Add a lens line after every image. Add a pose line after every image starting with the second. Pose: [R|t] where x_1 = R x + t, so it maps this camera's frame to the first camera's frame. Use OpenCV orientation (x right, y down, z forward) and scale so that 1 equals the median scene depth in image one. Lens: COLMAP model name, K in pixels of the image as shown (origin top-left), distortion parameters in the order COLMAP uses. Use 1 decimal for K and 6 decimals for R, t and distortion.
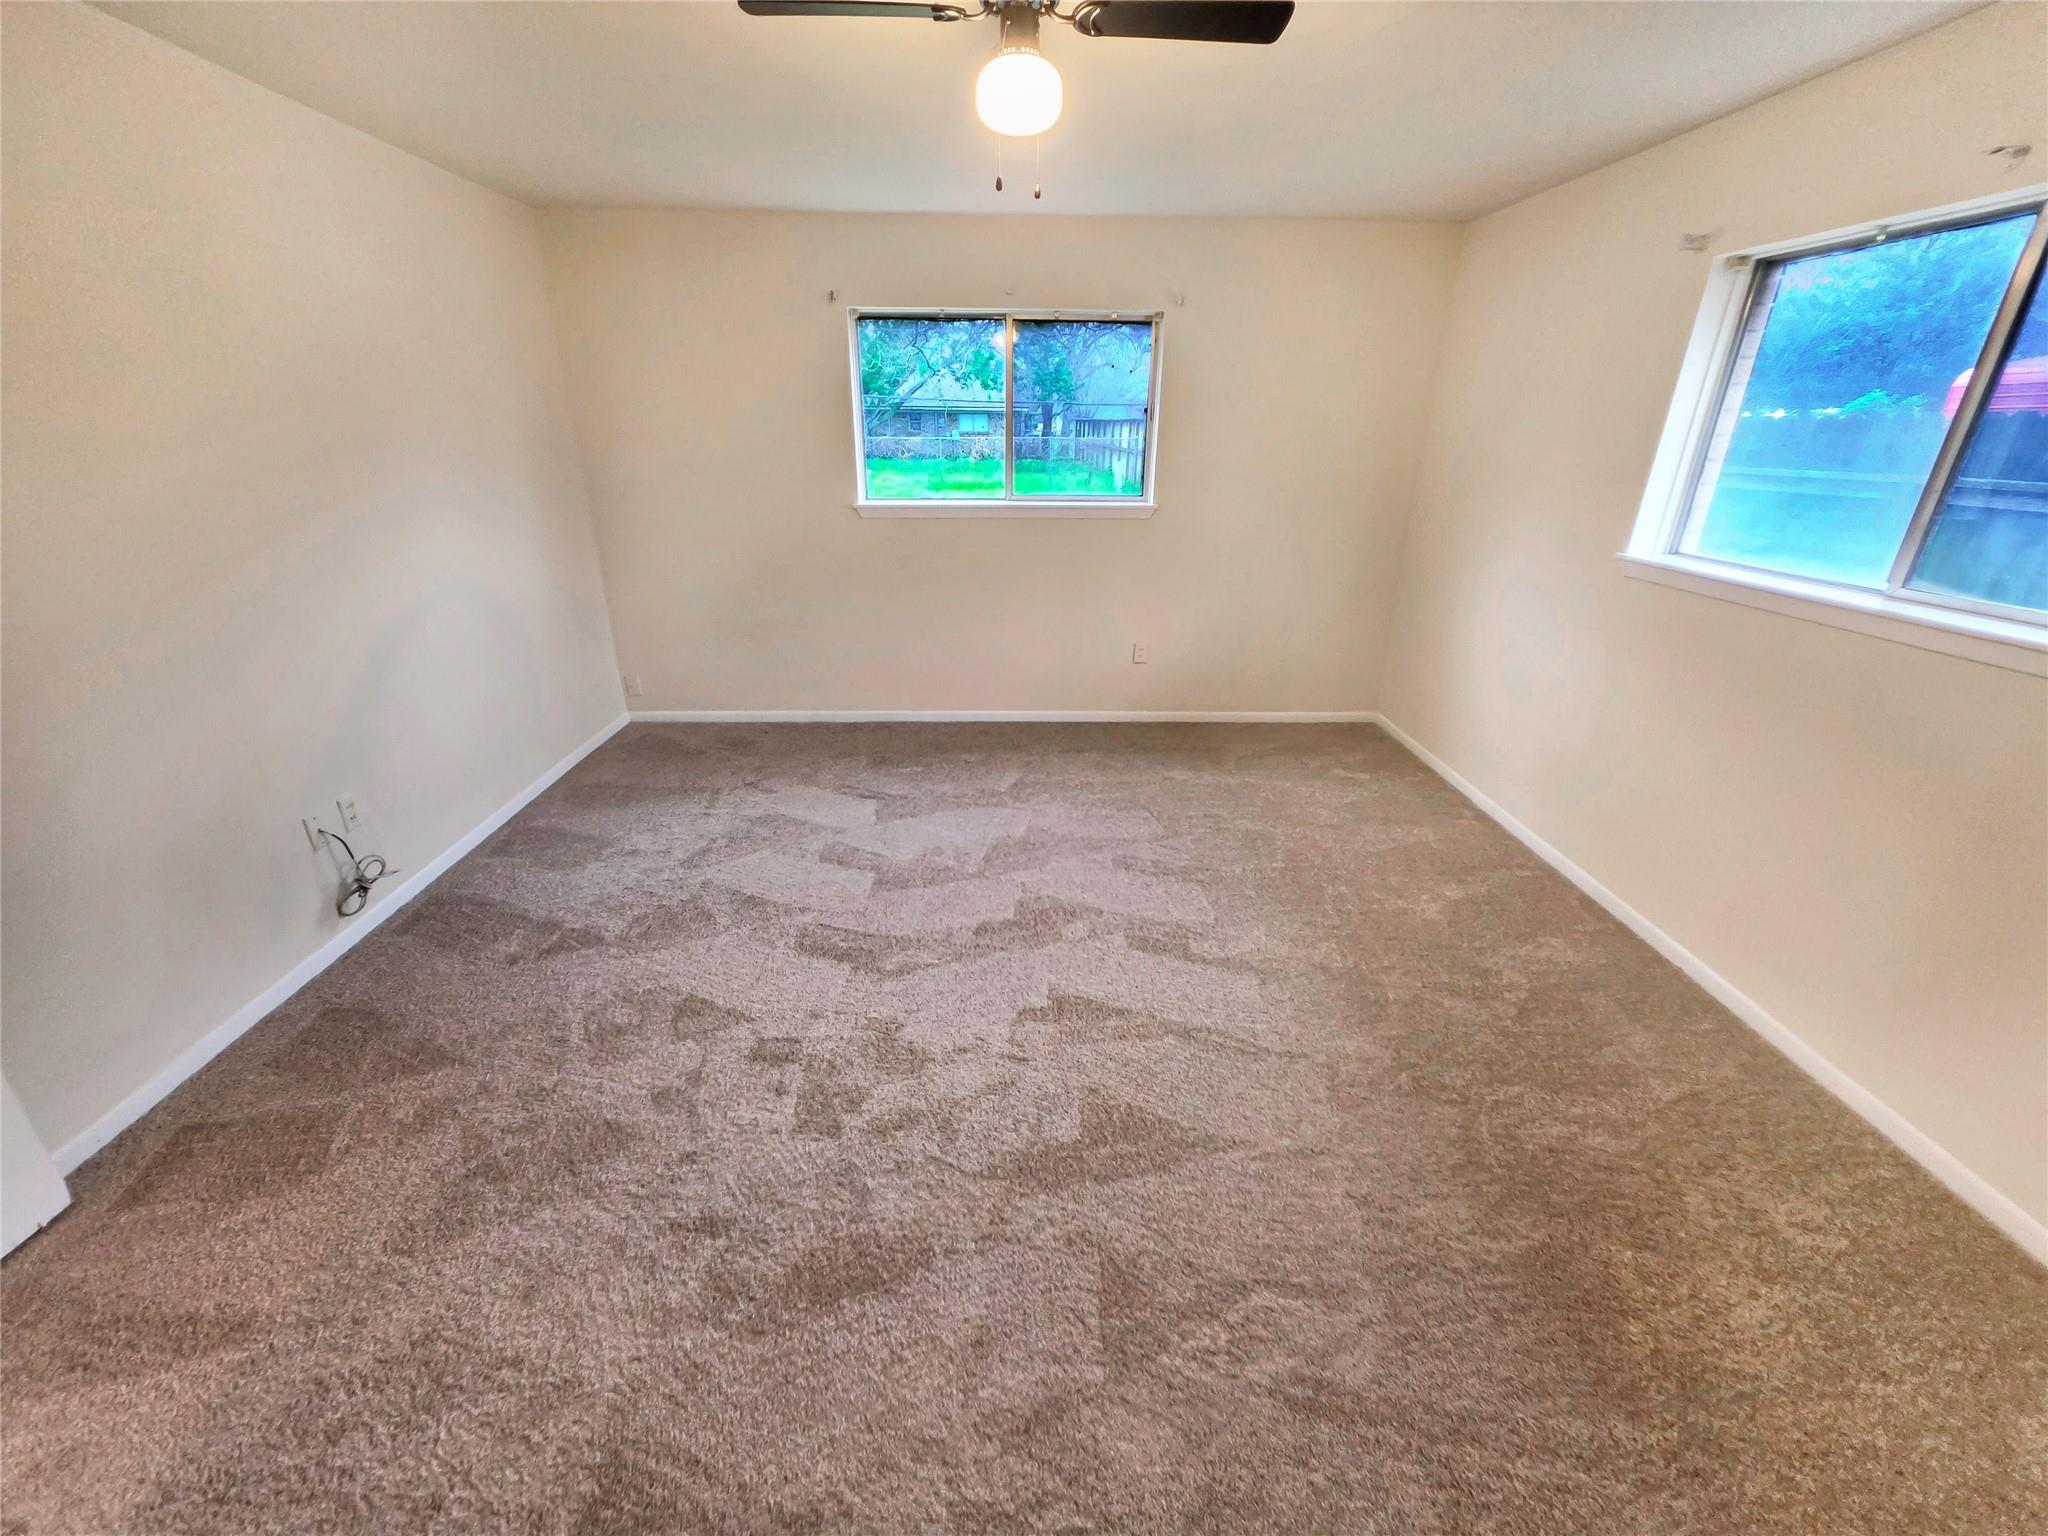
lens RADIAL K [[823.7, 0, 1026.9], [0, 823.7, 756.4], [0, 0, 1]] dist [-0.005618, 0.001473]
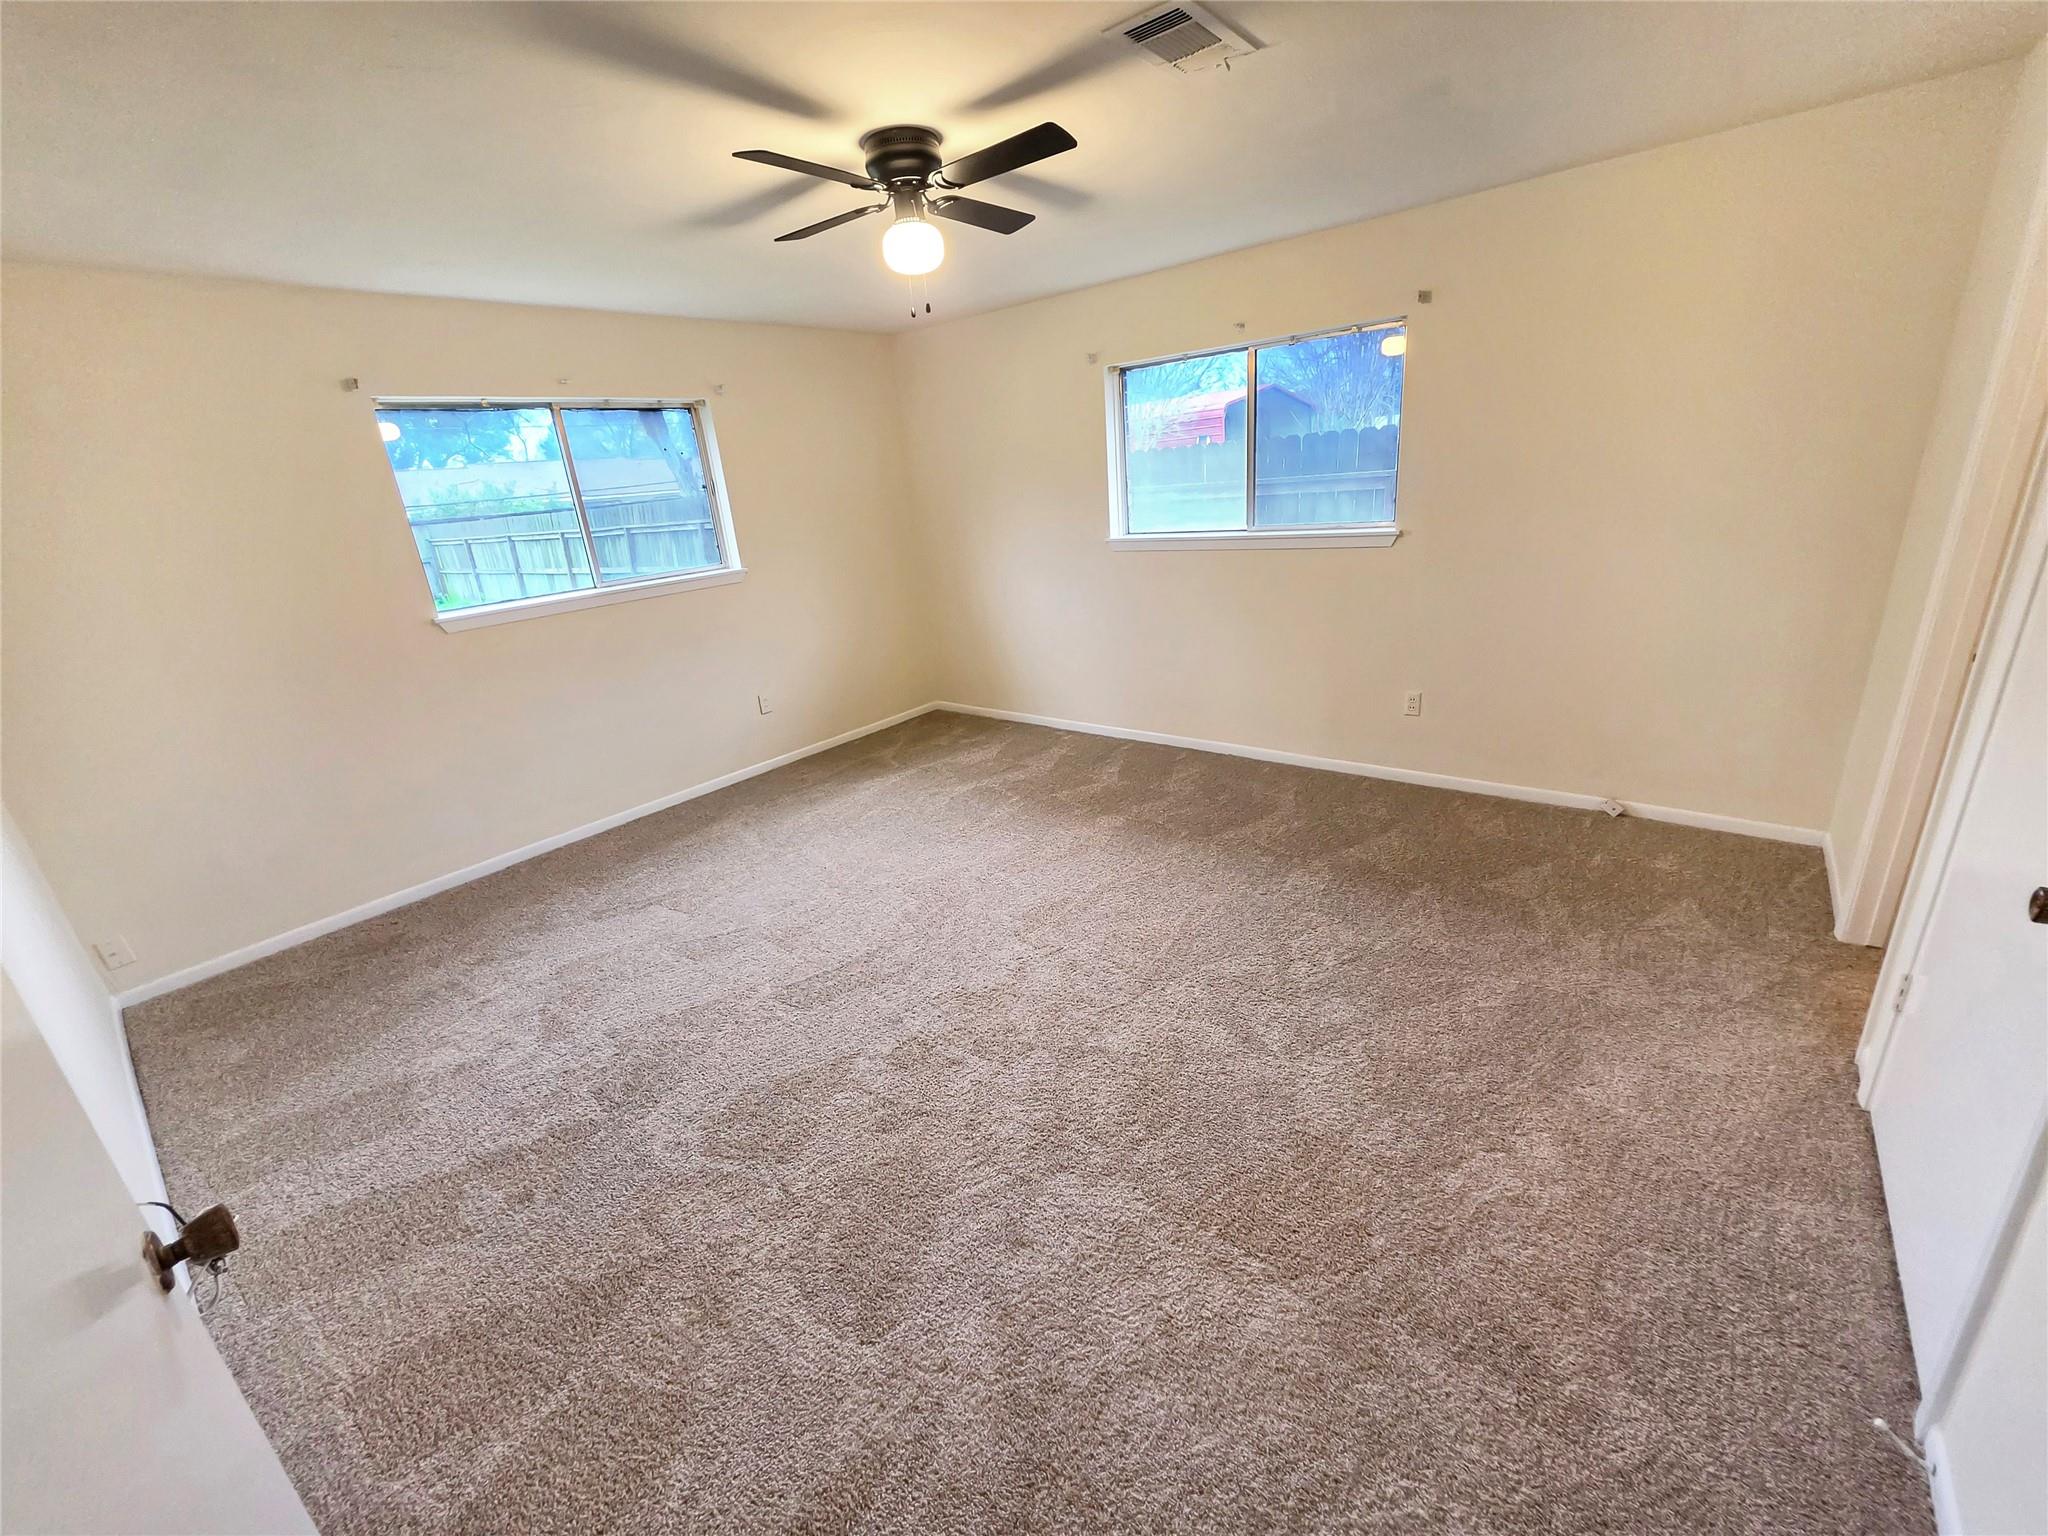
lens RADIAL K [[823.7, 0, 1029.4], [0, 823.7, 752.1], [0, 0, 1]] dist [-0.005618, 0.001473]
pose [[0.647228, -0.303212, 0.699398, -0.526497], [0.366294, 0.928330, 0.063490, -0.011663], [-0.668524, 0.215093, 0.711907, 0.026673]]
